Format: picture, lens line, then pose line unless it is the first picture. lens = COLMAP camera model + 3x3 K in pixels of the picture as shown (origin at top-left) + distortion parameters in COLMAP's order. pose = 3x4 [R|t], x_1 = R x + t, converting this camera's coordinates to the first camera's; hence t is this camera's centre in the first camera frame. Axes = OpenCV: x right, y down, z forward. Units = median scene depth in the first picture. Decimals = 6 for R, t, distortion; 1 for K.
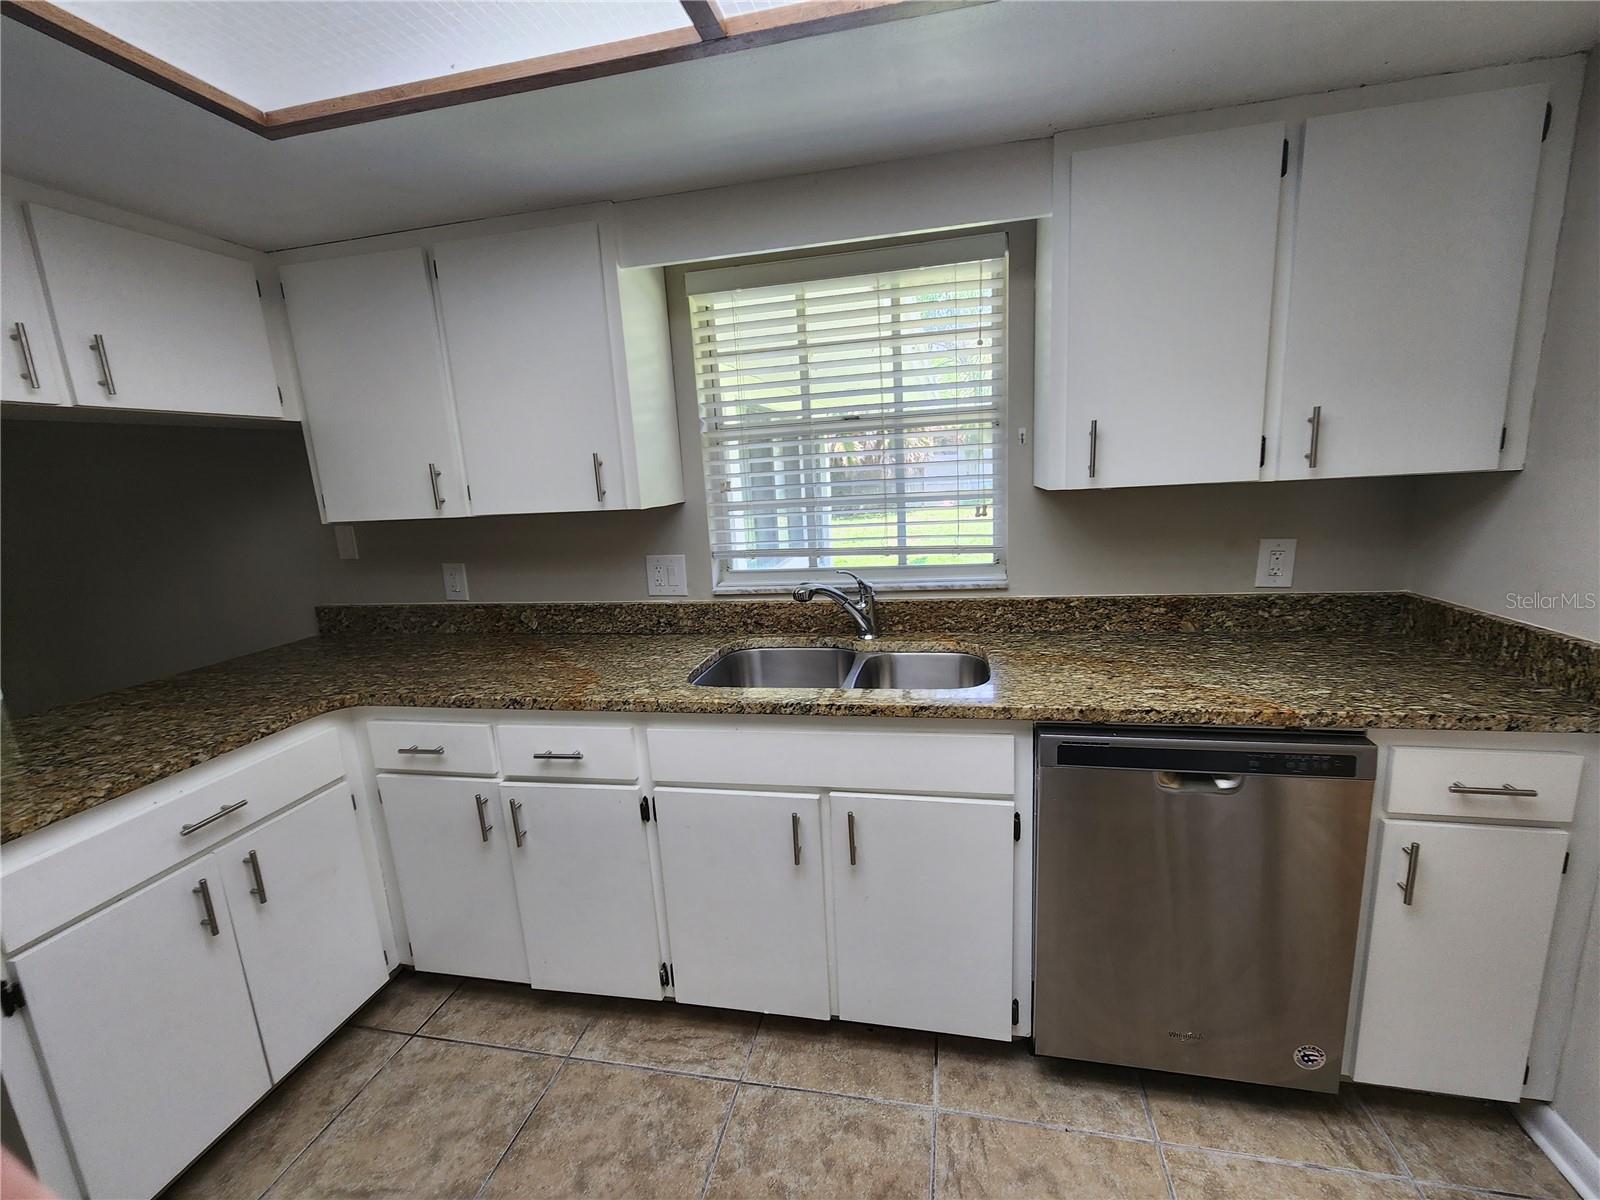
lens RADIAL K [[659.2, 0, 803.7], [0, 659.2, 601.1], [0, 0, 1]] dist [0.001976, -0.000847]
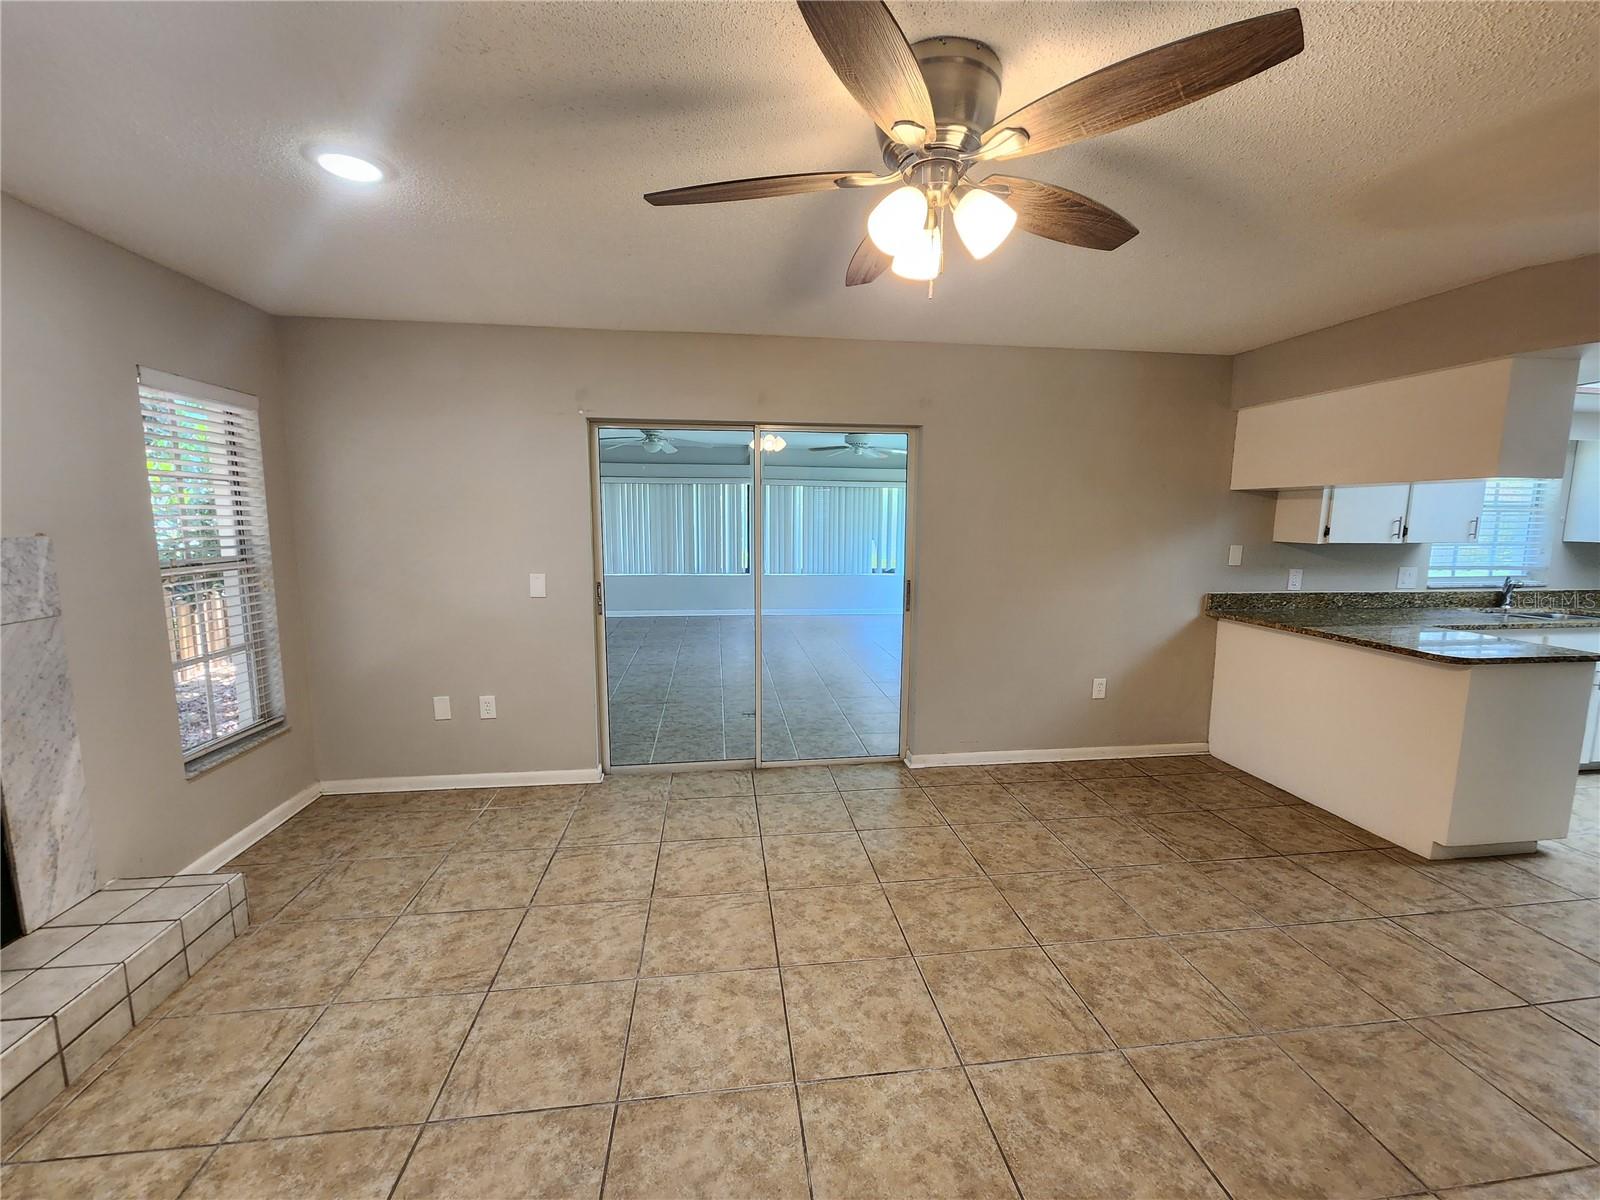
lens RADIAL K [[659.2, 0, 803.7], [0, 659.2, 601.1], [0, 0, 1]] dist [0.001976, -0.000847]
pose [[0.943294, 0.013276, 0.331693, -2.520011], [0.006615, 0.998250, -0.058766, 0.131747], [-0.331893, 0.057628, 0.941555, -0.229863]]
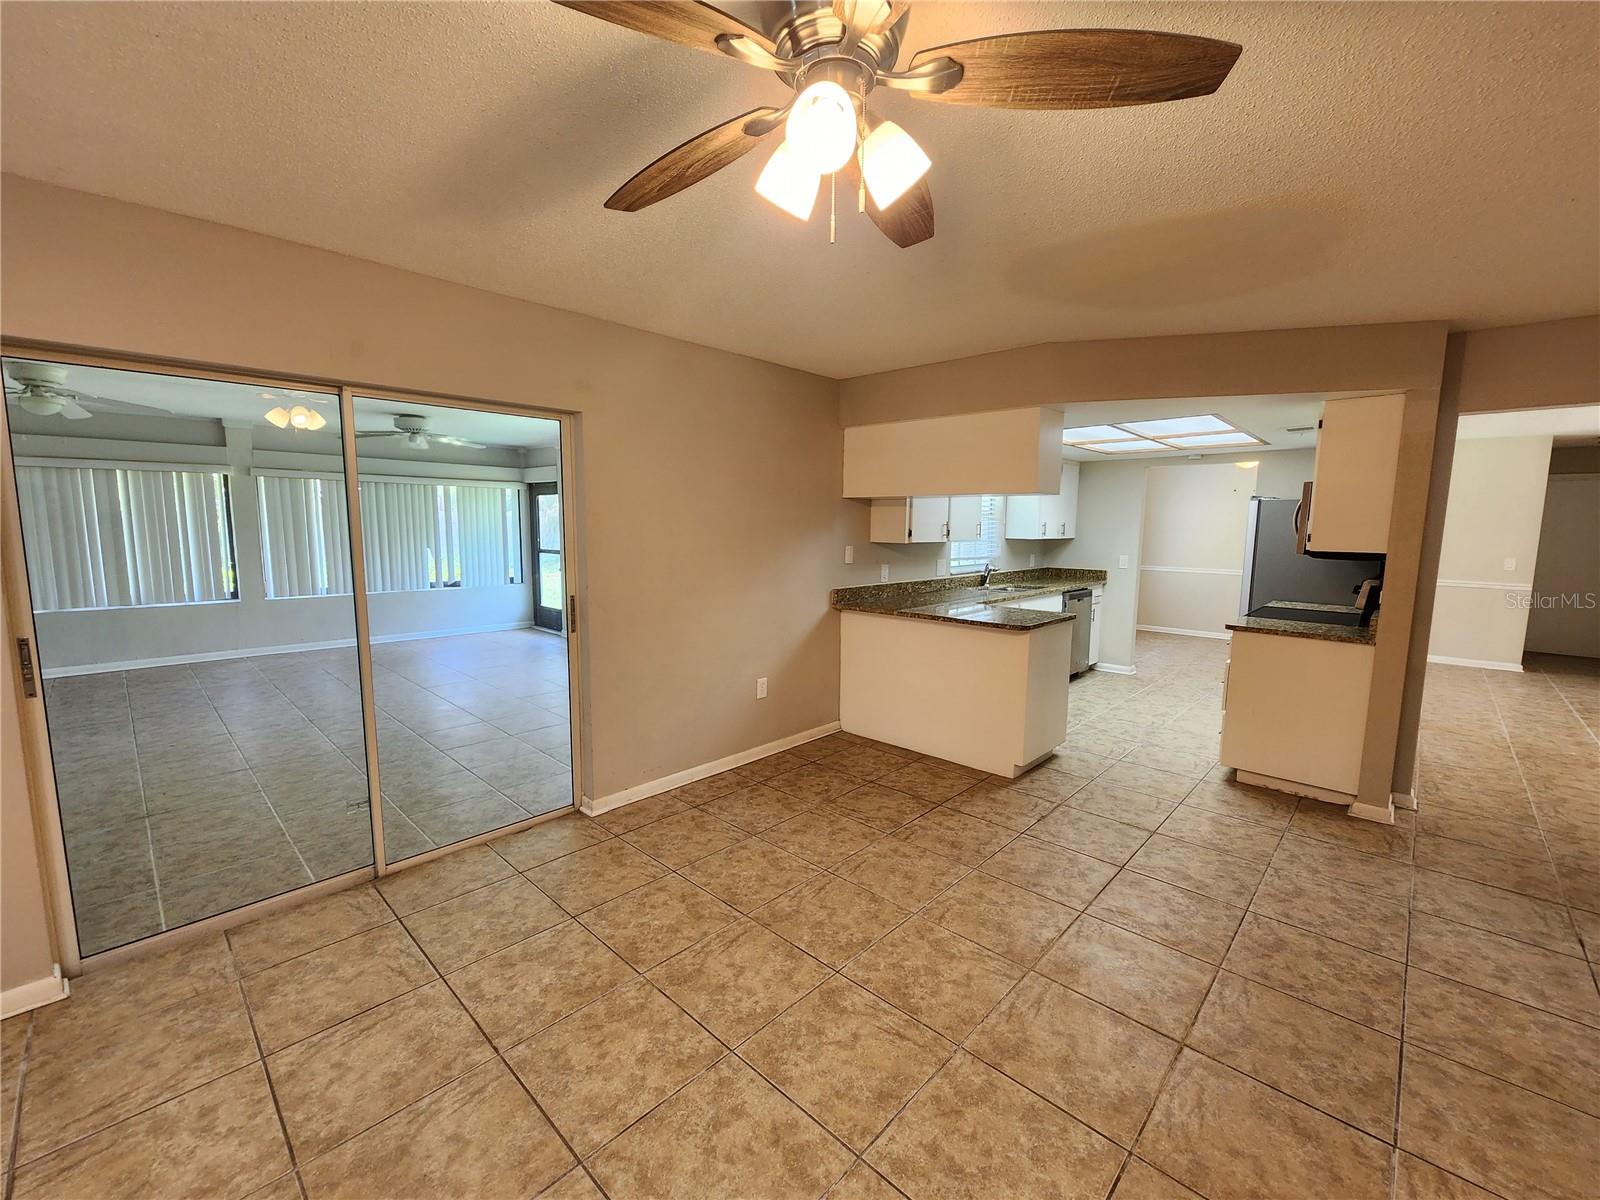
lens RADIAL K [[658.2, 0, 801.6], [0, 658.2, 601.8], [0, 0, 1]] dist [0.001295, -0.002009]
pose [[0.526560, -0.047153, 0.848829, -2.658546], [0.119159, 0.992698, -0.018774, 0.075832], [-0.841745, 0.111031, 0.528334, 0.125687]]
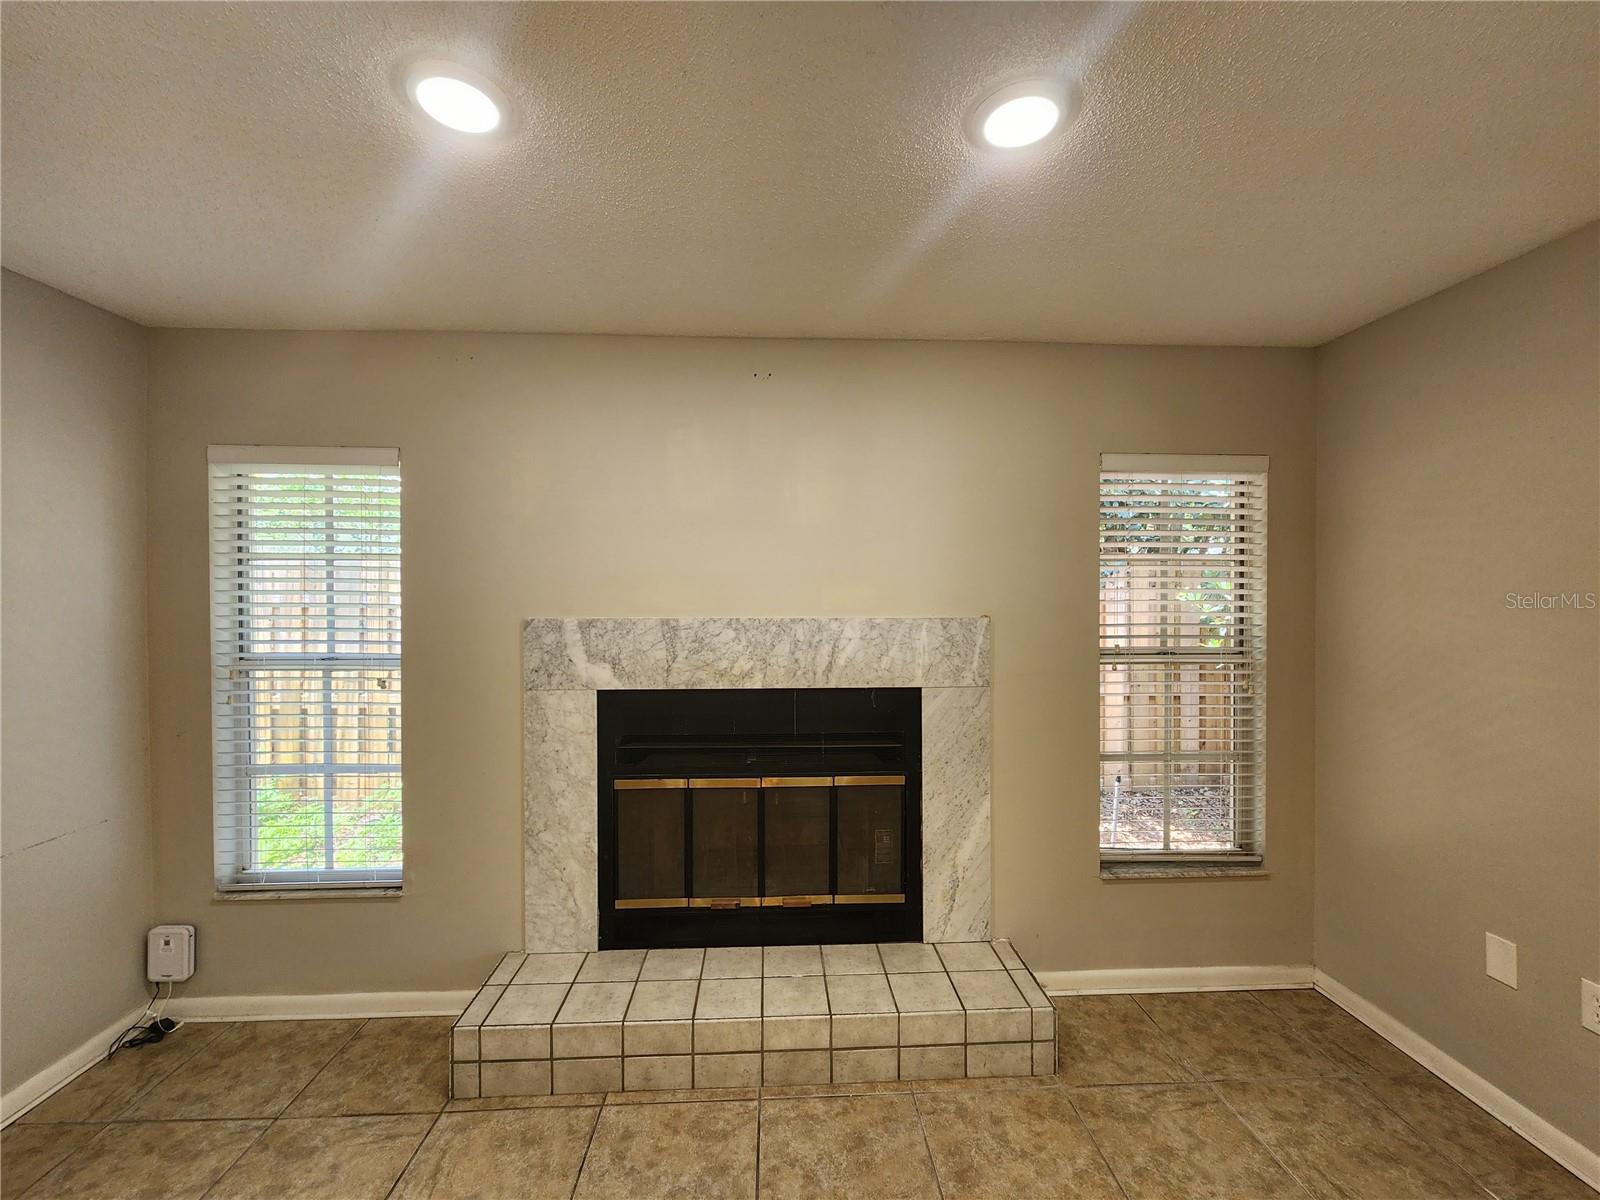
lens RADIAL K [[659.2, 0, 803.7], [0, 659.2, 601.1], [0, 0, 1]] dist [0.001976, -0.000847]
pose [[0.253881, 0.057781, -0.965508, -2.238786], [-0.188014, 0.982122, 0.009337, -0.005522], [0.948786, 0.179159, 0.260206, 0.438610]]
